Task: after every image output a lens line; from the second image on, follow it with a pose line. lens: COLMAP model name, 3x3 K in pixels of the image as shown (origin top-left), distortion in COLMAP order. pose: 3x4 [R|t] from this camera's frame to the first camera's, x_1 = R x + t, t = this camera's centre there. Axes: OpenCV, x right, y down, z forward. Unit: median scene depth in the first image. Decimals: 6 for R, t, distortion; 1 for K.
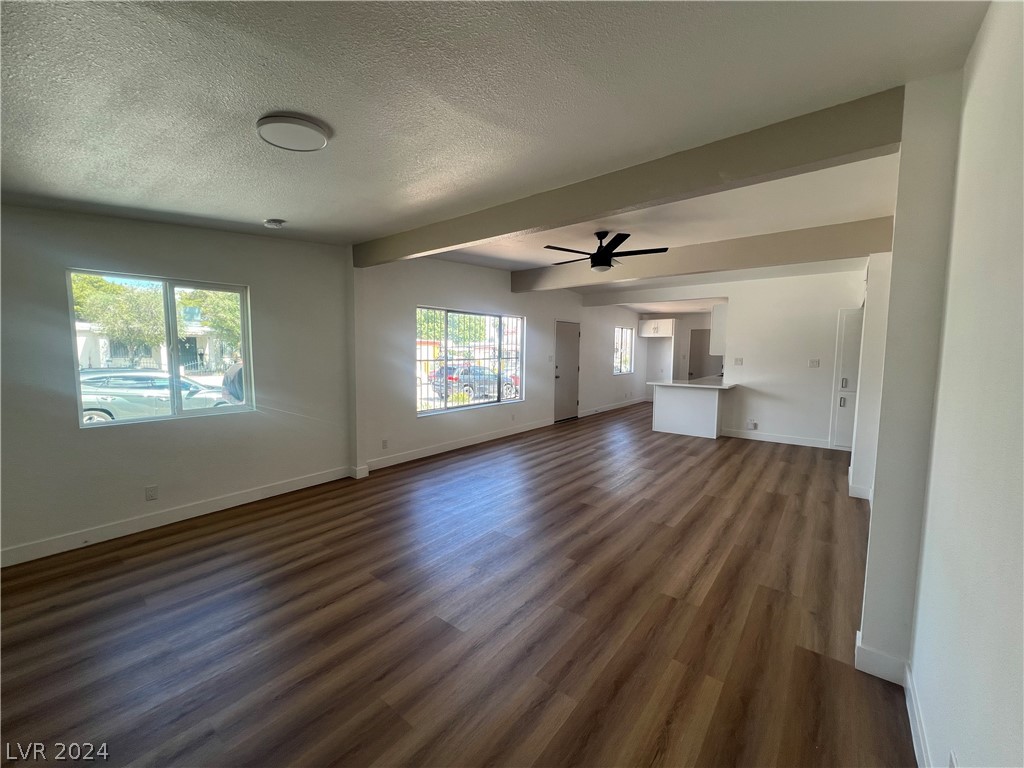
lens RADIAL K [[409.5, 0, 509.5], [0, 409.5, 384.4], [0, 0, 1]] dist [-0.002118, -0.000224]
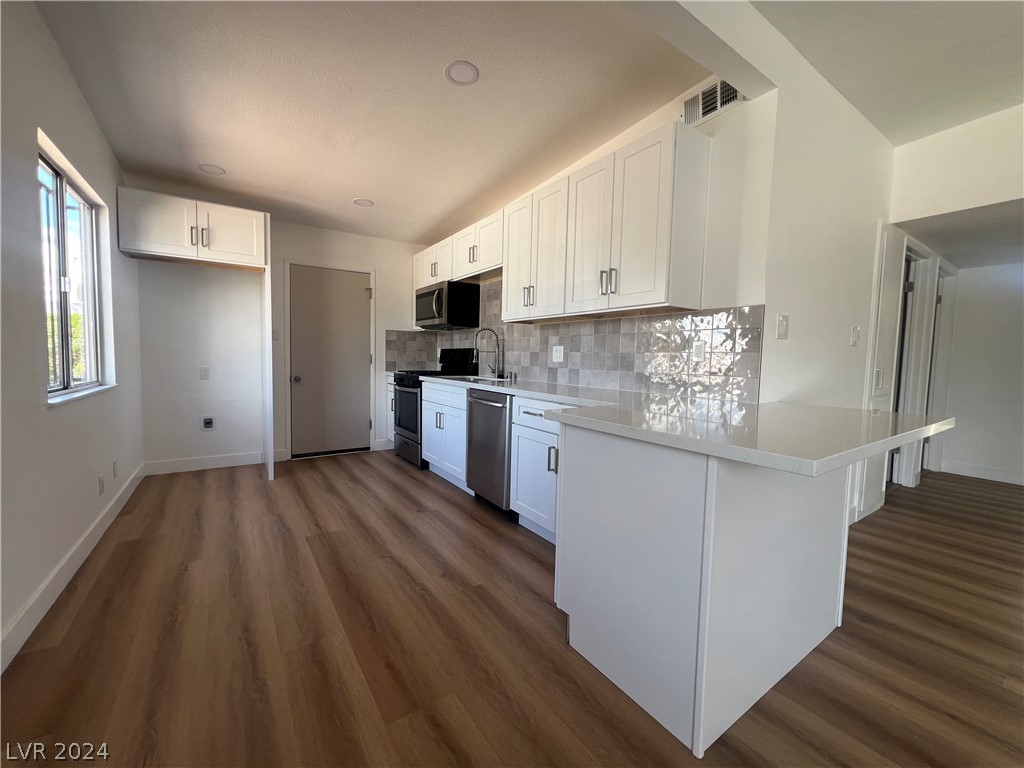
lens RADIAL K [[409.5, 0, 512.5], [0, 409.5, 379.2], [0, 0, 1]] dist [-0.002118, -0.000224]
pose [[0.291537, -0.052806, 0.955101, 0.310719], [0.062798, 0.997378, 0.035975, -0.065038], [-0.954496, 0.049490, 0.294088, 1.587346]]
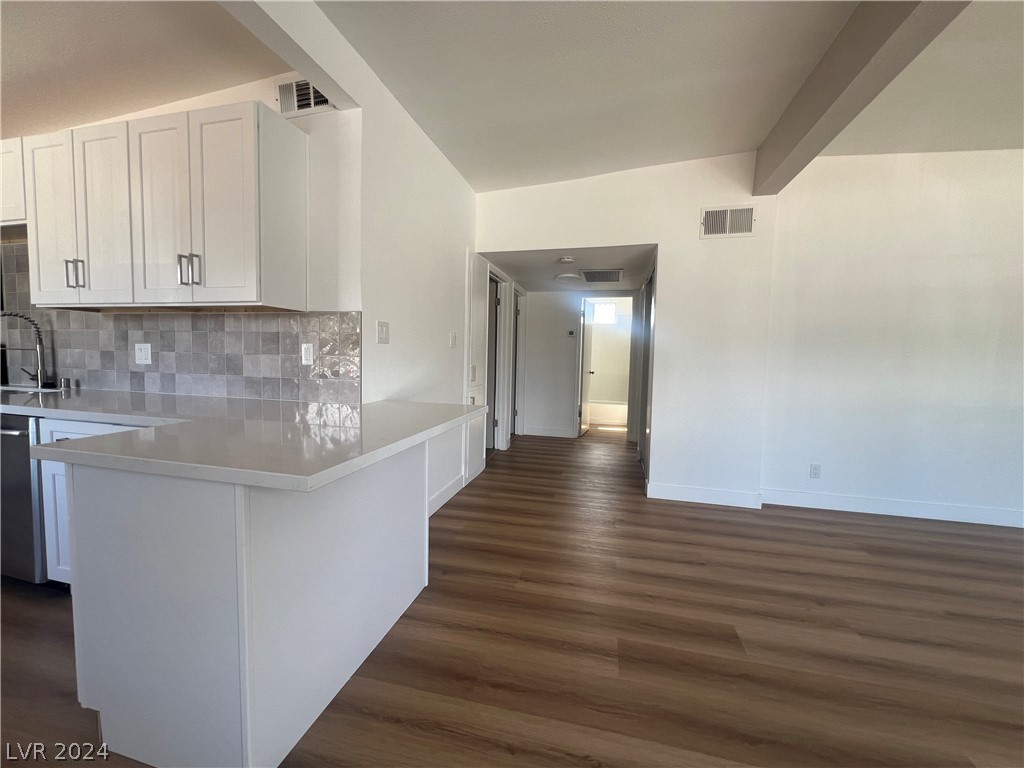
lens RADIAL K [[409.5, 0, 511.3], [0, 409.5, 379.2], [0, 0, 1]] dist [-0.002118, -0.000224]
pose [[-0.420343, -0.068586, 0.904769, 0.311686], [0.054765, 0.993404, 0.100748, -0.067847], [-0.905711, 0.091898, -0.413814, 1.556838]]
